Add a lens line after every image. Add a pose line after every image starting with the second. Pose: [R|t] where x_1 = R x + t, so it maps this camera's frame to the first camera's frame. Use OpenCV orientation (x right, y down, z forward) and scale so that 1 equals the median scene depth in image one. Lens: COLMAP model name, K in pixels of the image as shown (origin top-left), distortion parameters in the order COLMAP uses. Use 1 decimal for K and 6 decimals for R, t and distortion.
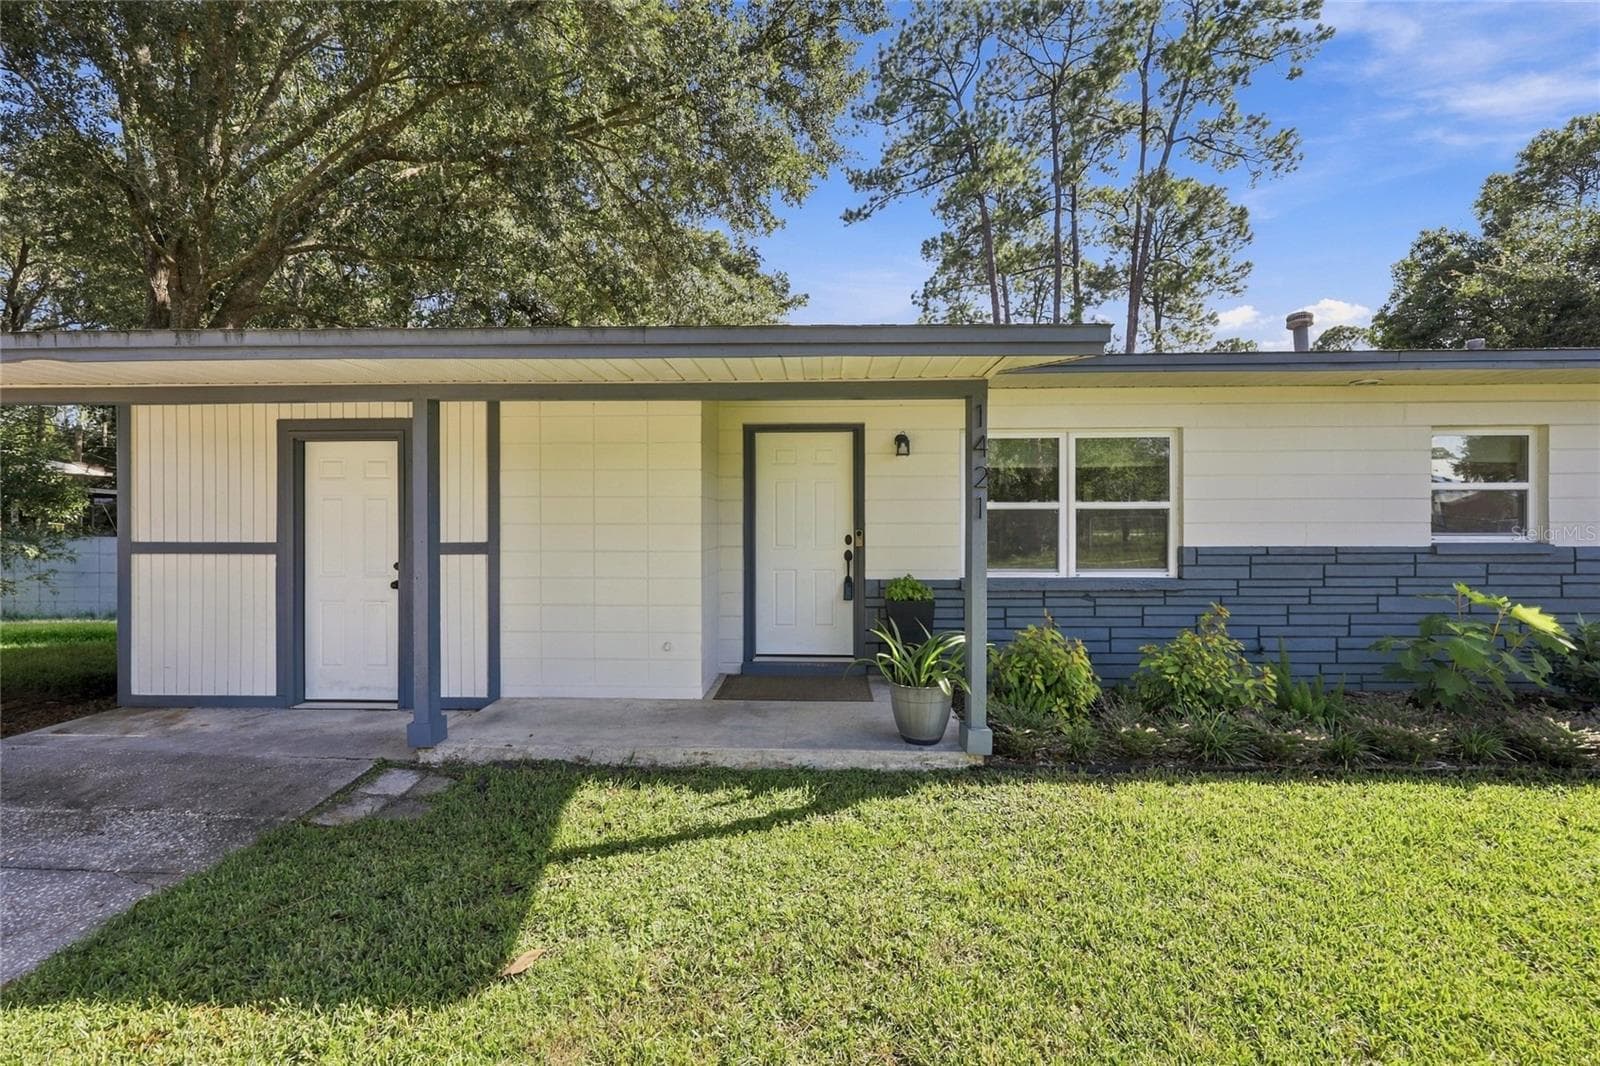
lens RADIAL K [[653.4, 0, 804.6], [0, 653.4, 528.9], [0, 0, 1]] dist [-0.000665, -0.000134]
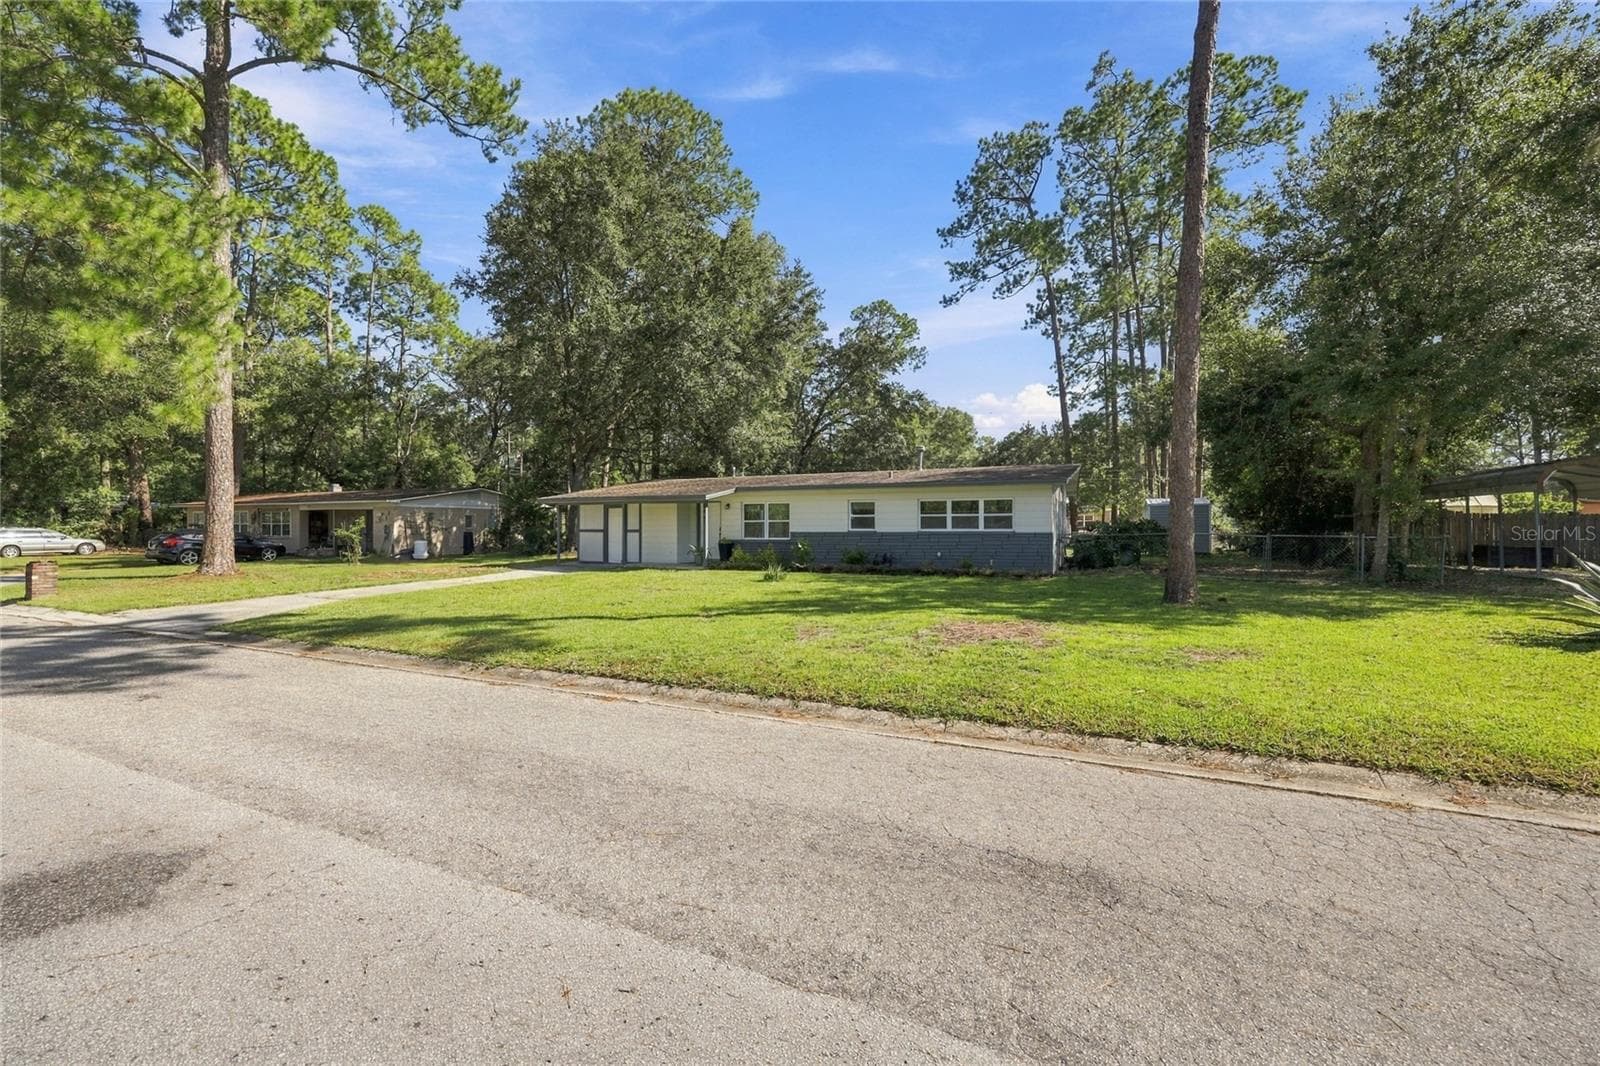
lens RADIAL K [[579.0, 0, 800.0], [0, 579.0, 533.0], [0, 0, 1]] dist [-0.011996, 0.019401]
pose [[0.941450, 0.004852, -0.337119, 0.450401], [-0.003685, 0.999985, 0.004103, 0.005365], [0.337134, -0.002620, 0.941453, -0.567355]]
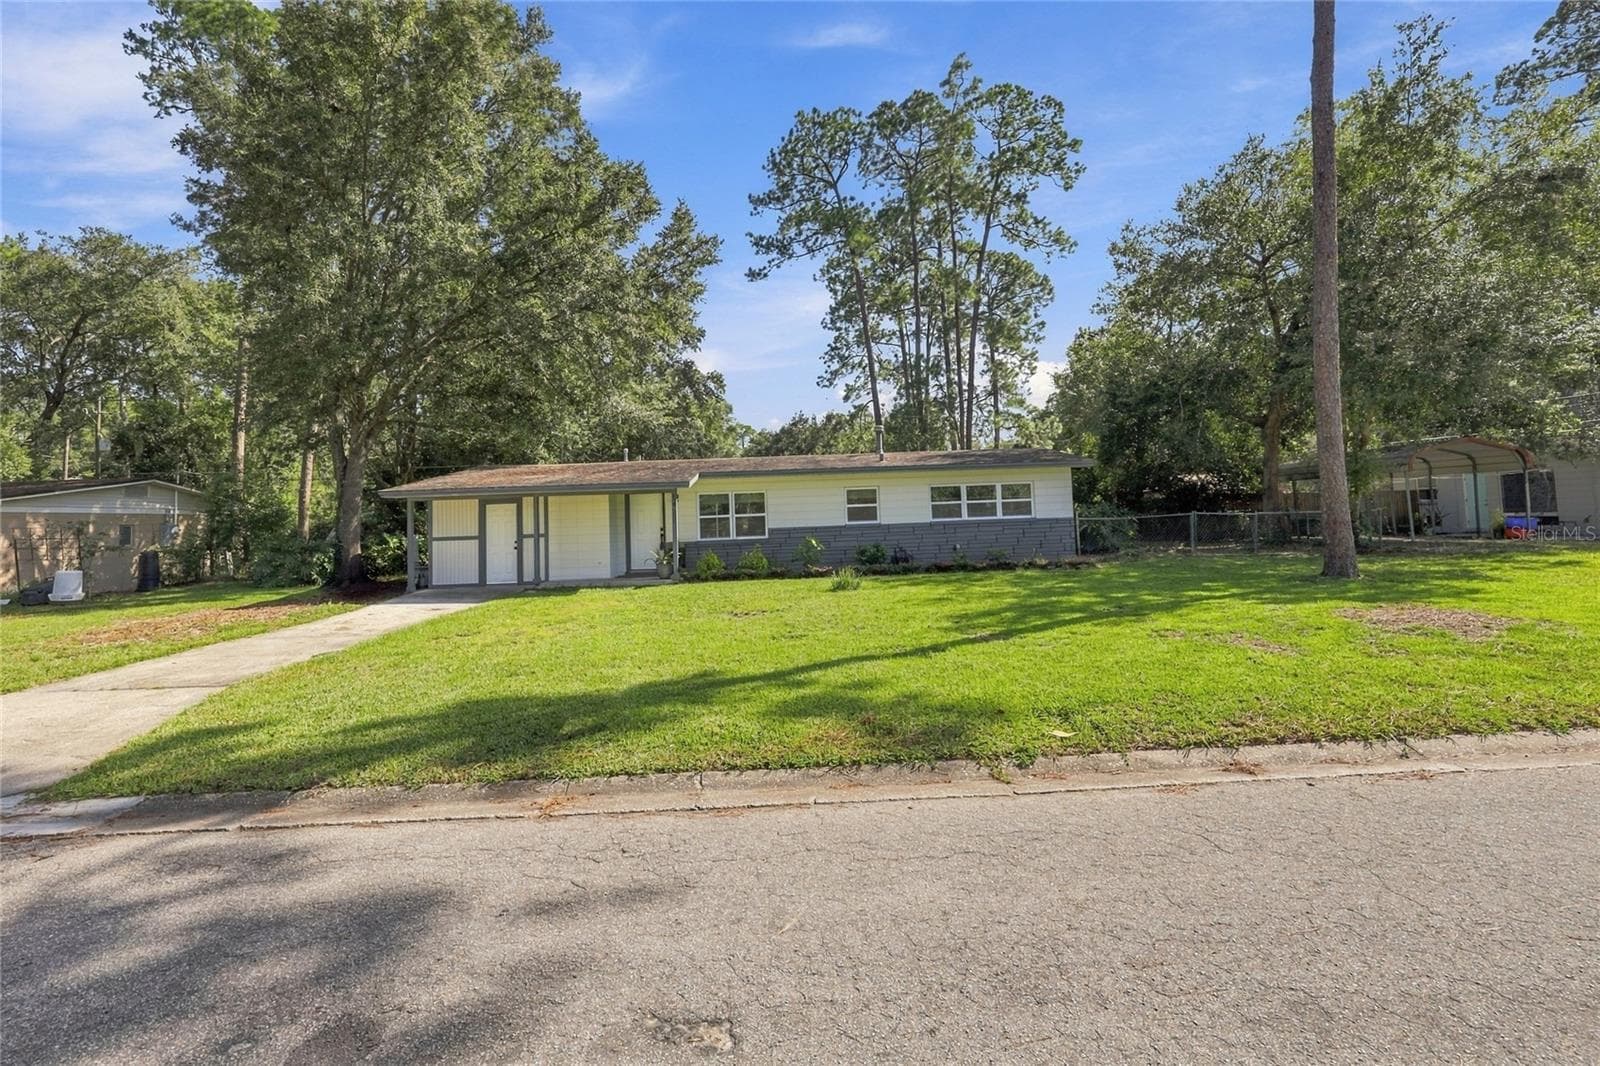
lens RADIAL K [[648.2, 0, 804.5], [0, 648.2, 523.5], [0, 0, 1]] dist [-0.060280, 0.030713]
pose [[0.996168, -0.033821, 0.080655, 0.124655], [0.034404, 0.999391, -0.005848, 0.007249], [-0.080408, 0.008601, 0.996725, -0.514091]]
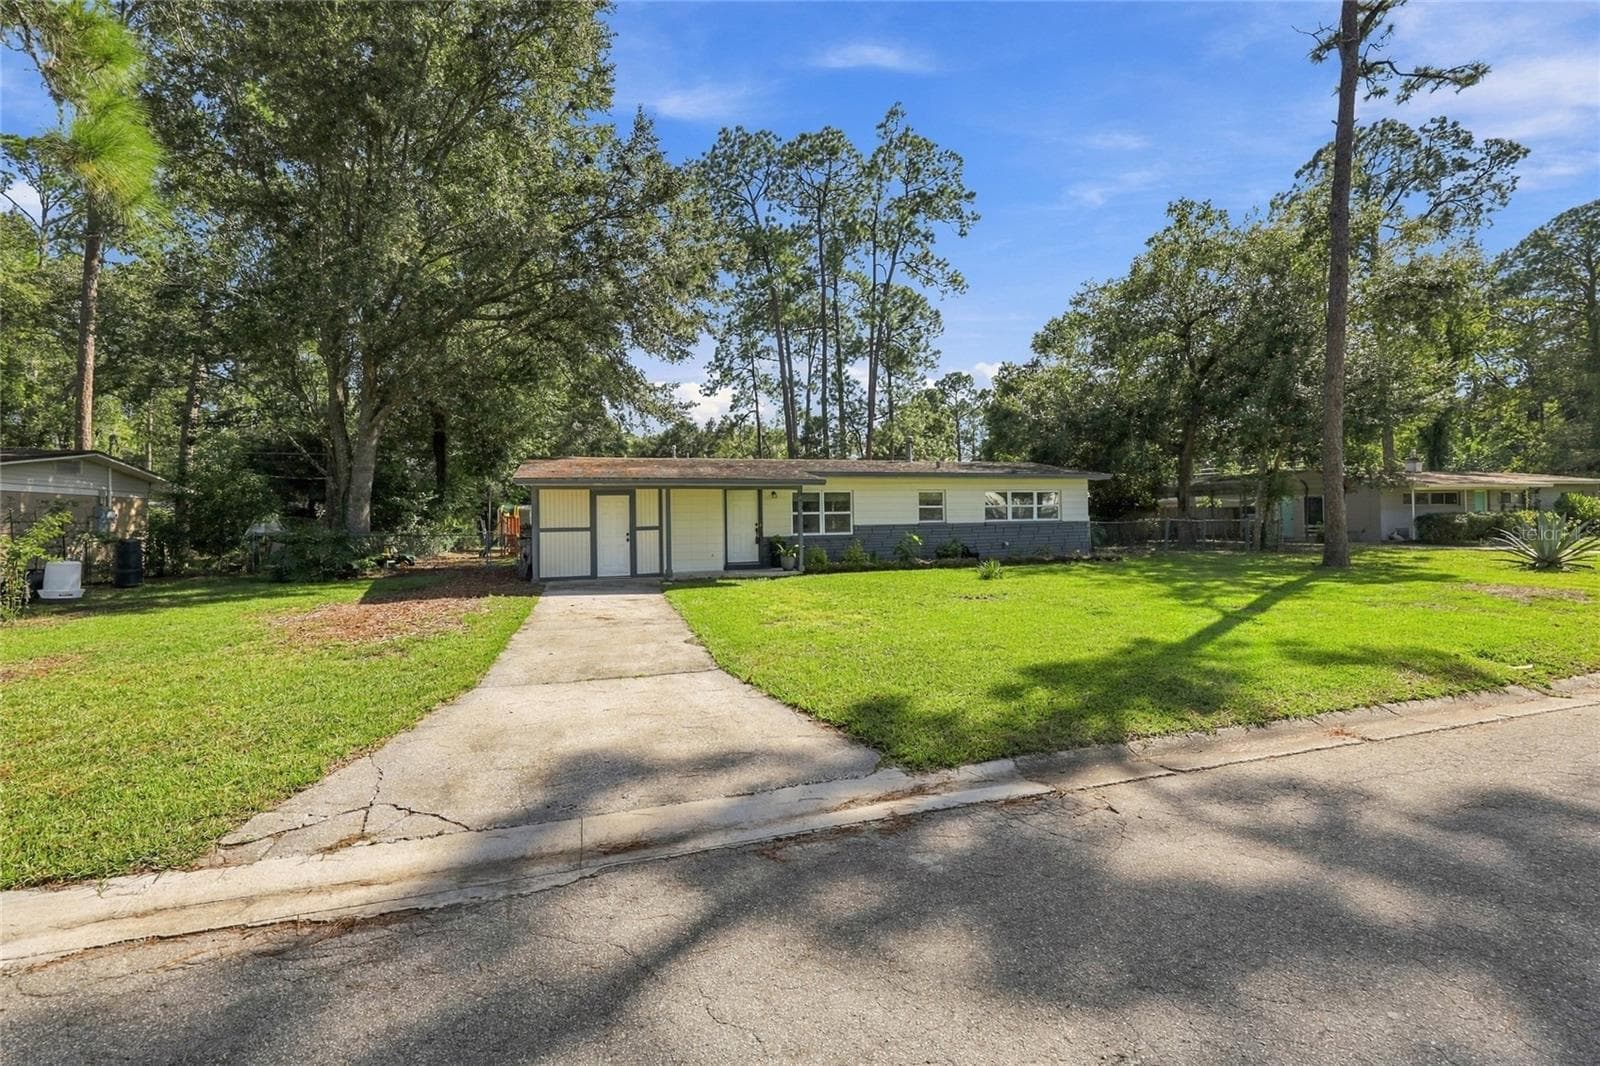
lens RADIAL K [[601.2, 0, 800.0], [0, 601.2, 533.0], [0, 0, 1]] dist [-0.001013, -0.000037]
pose [[0.949179, -0.019466, 0.314135, -0.167601], [0.016548, 0.999792, 0.011955, 0.006685], [-0.314302, -0.006149, 0.949303, -0.469938]]
